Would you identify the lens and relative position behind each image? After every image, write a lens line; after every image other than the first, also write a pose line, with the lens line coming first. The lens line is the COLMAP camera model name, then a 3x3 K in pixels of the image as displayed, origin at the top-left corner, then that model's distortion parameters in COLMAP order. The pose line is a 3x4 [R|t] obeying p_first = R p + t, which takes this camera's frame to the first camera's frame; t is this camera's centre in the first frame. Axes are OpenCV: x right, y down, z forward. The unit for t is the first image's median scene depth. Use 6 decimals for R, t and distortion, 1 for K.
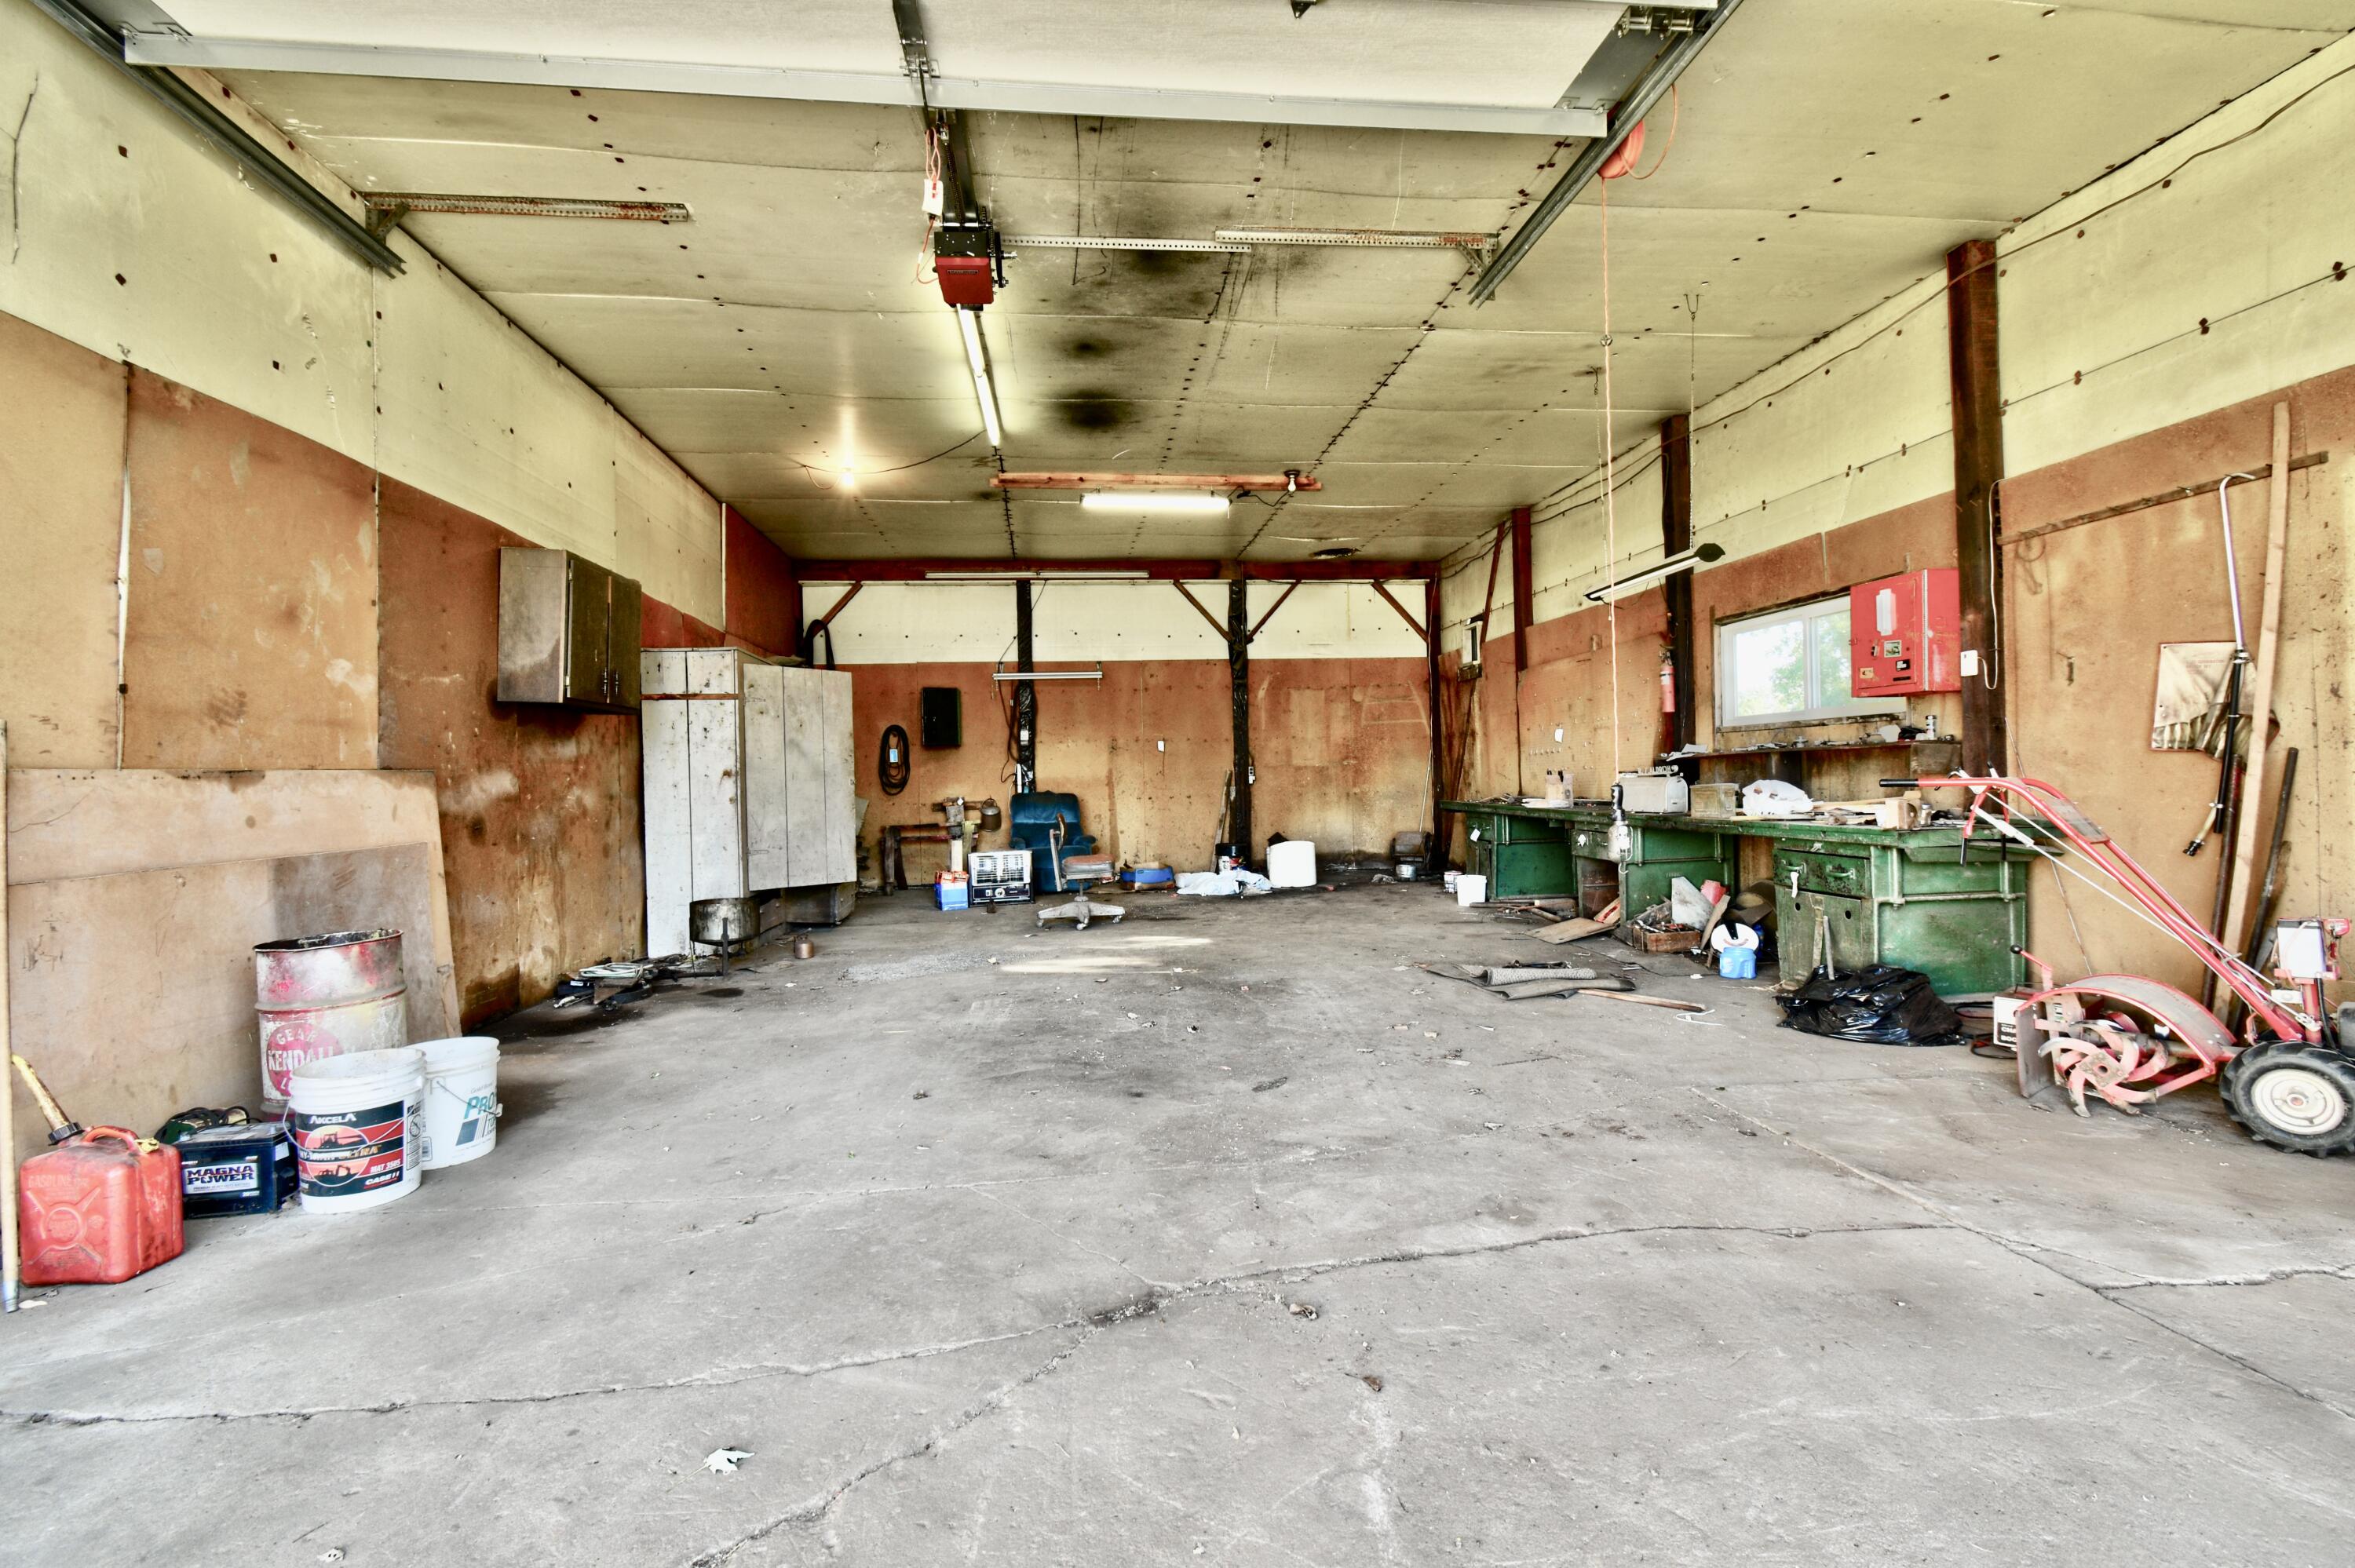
lens RADIAL K [[1027.7, 0, 1177.5], [0, 1027.7, 784.0], [0, 0, 1]] dist [0.002842, -0.000622]
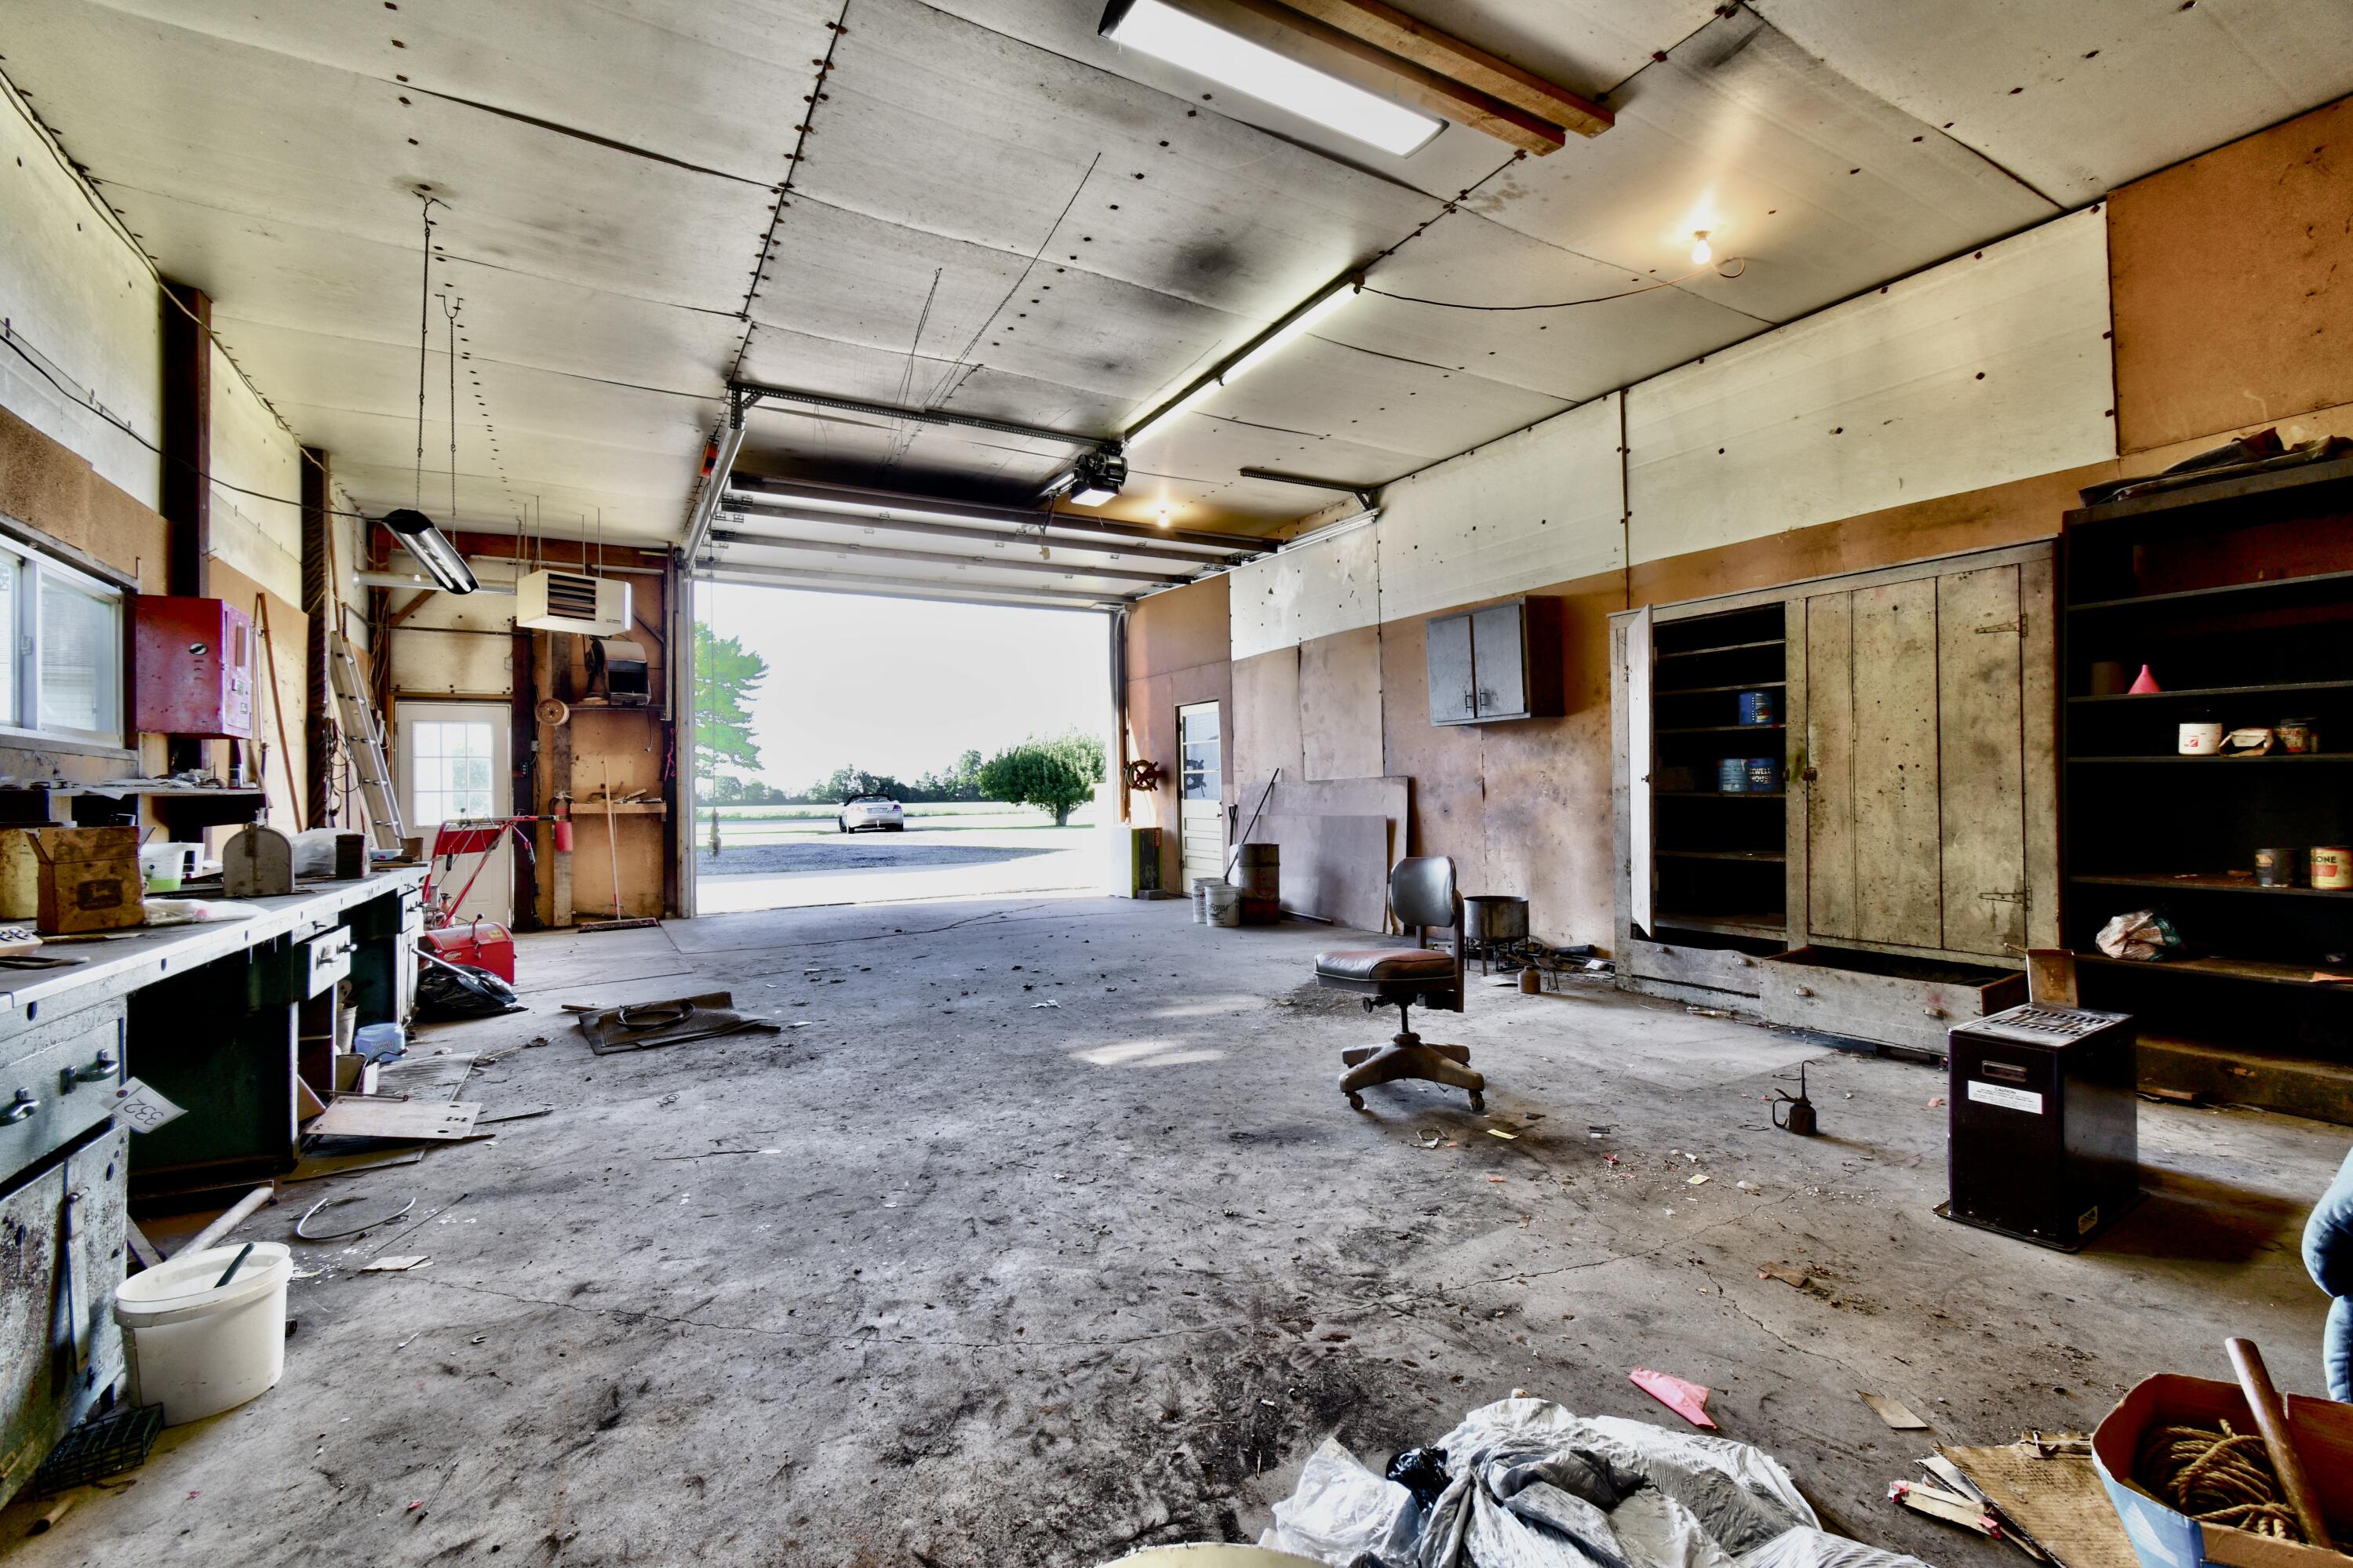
lens RADIAL K [[1026.8, 0, 1176.5], [0, 1026.8, 784.0], [0, 0, 1]] dist [0.002842, -0.000622]
pose [[-0.917812, 0.036535, -0.395331, 0.260579], [0.038396, 0.999257, 0.003205, -0.014793], [0.395154, -0.012237, -0.918533, 1.922697]]
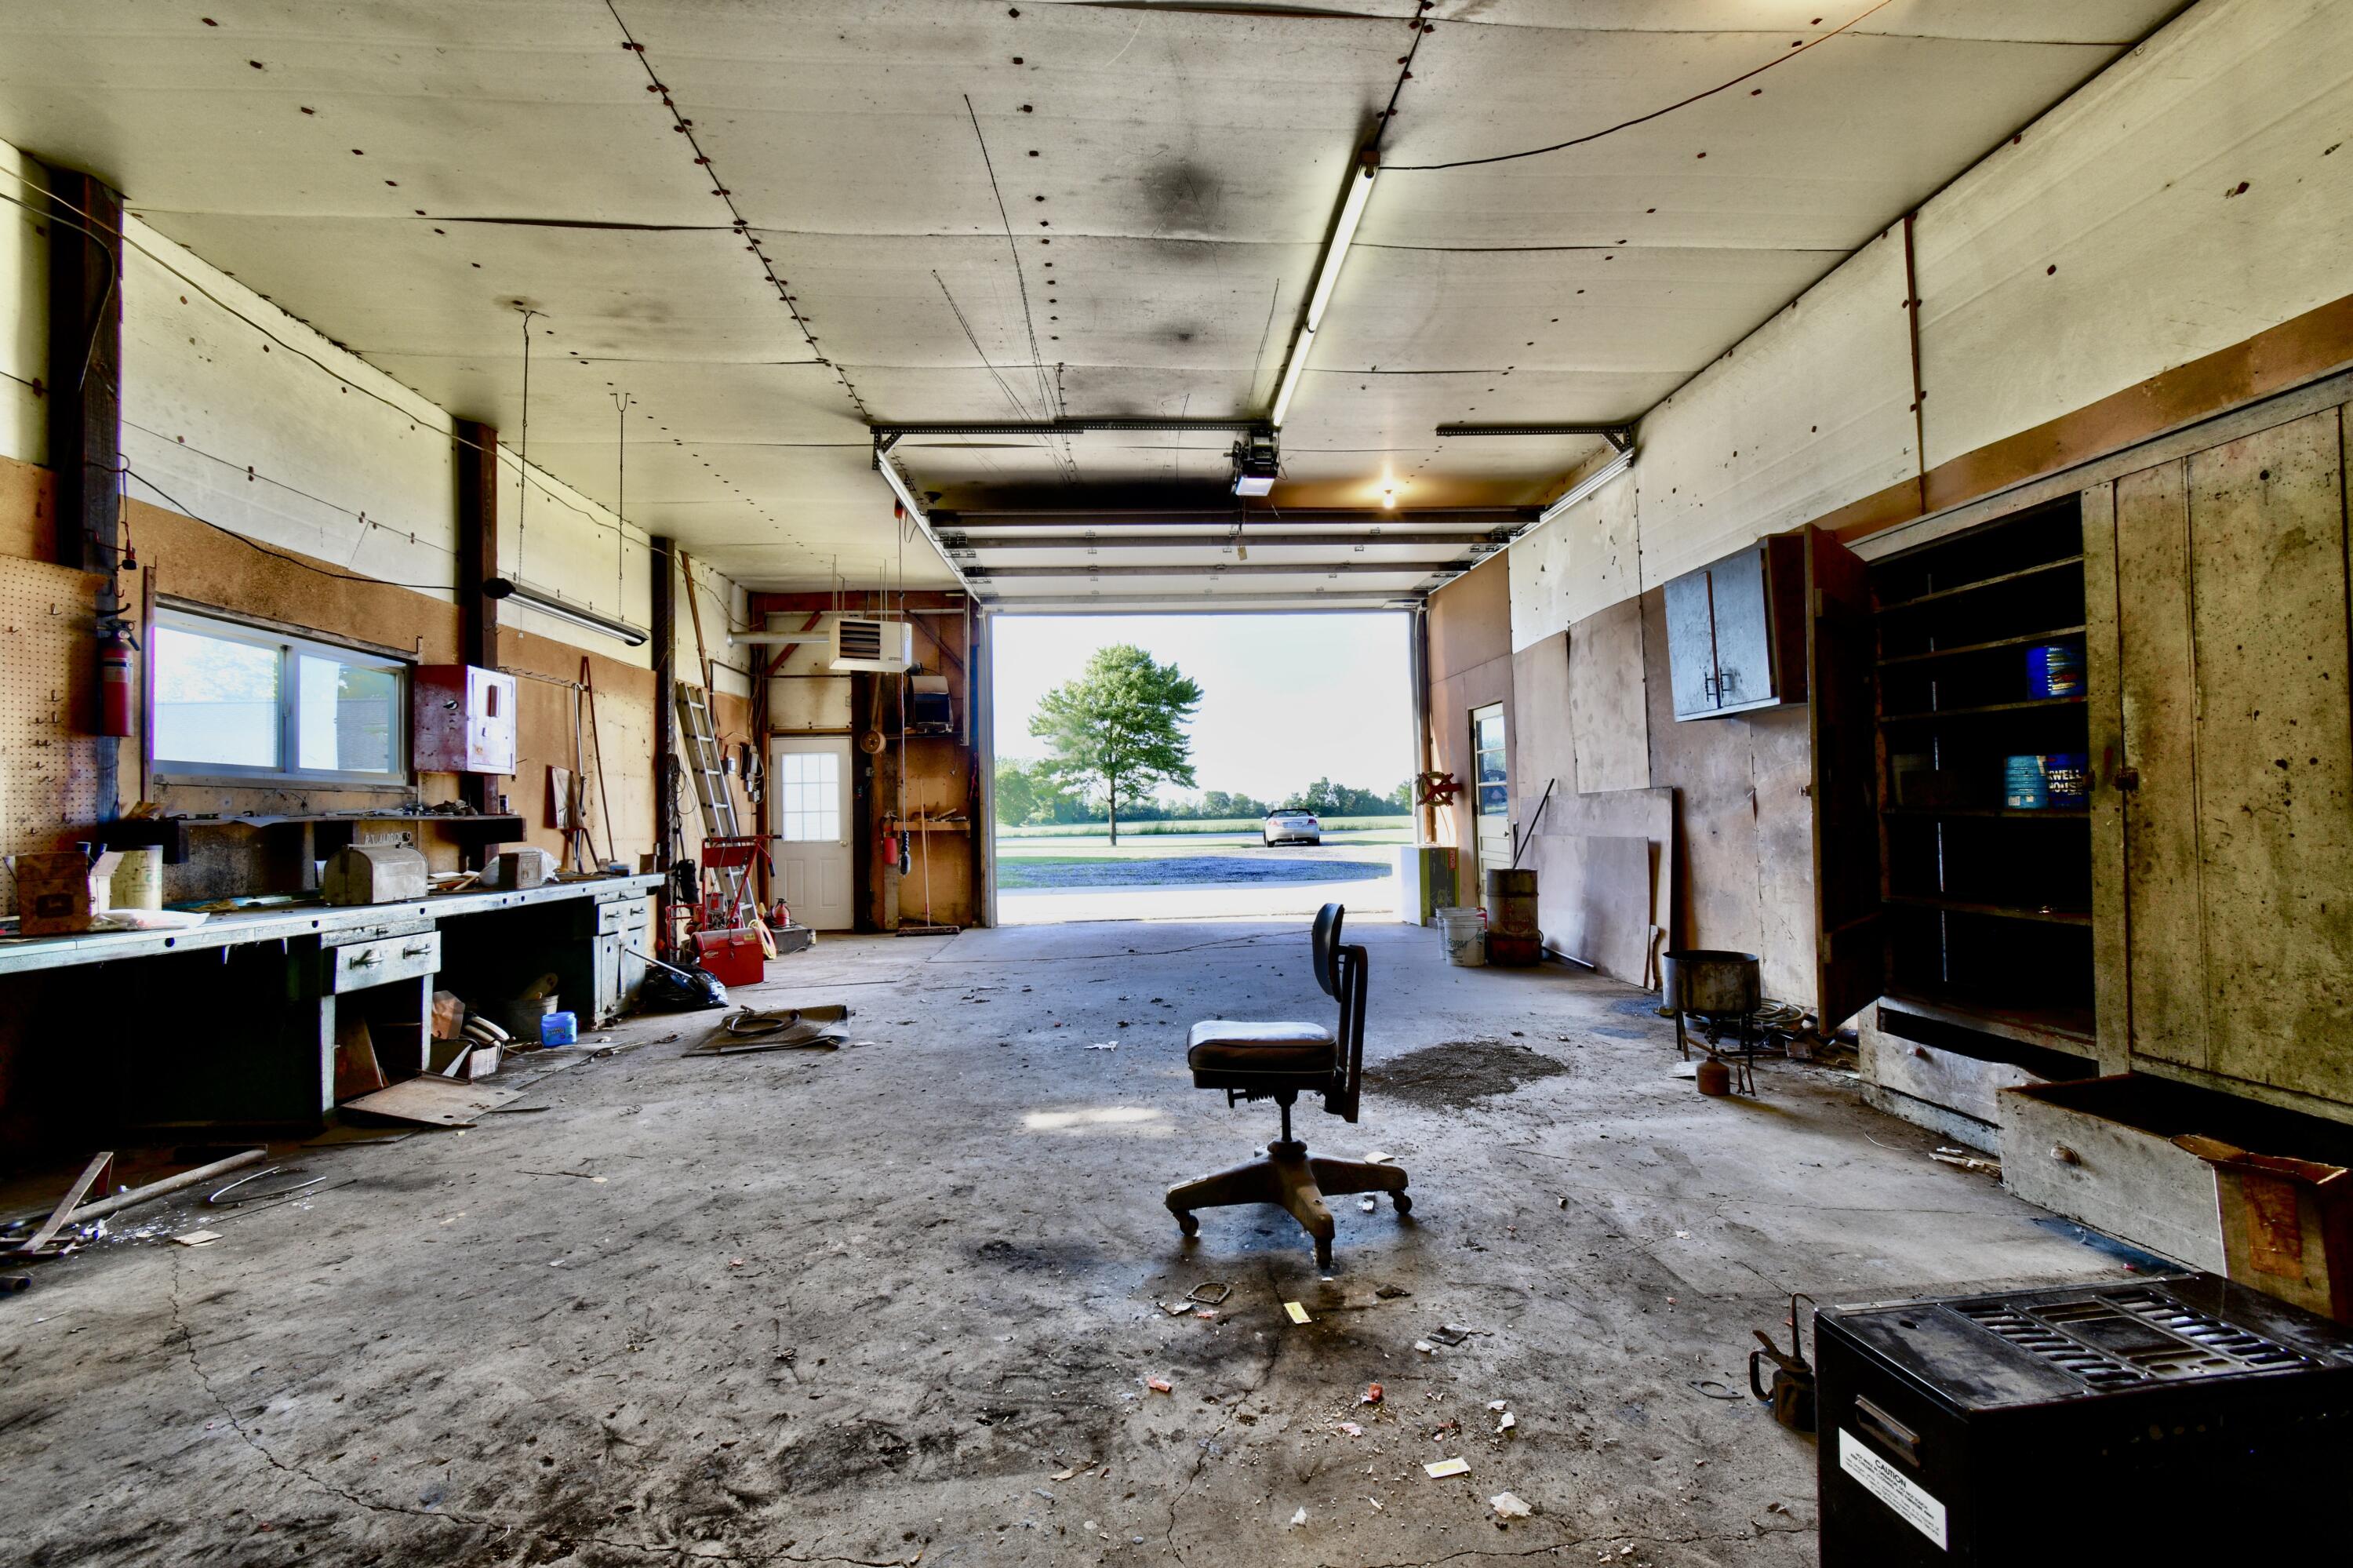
lens RADIAL K [[1027.3, 0, 1176.5], [0, 1027.3, 784.0], [0, 0, 1]] dist [0.011407, -0.007519]
pose [[-0.997806, 0.048799, 0.044733, -0.101342], [0.047532, 0.998450, -0.028949, -0.005396], [-0.046077, -0.026759, -0.998579, 1.871061]]
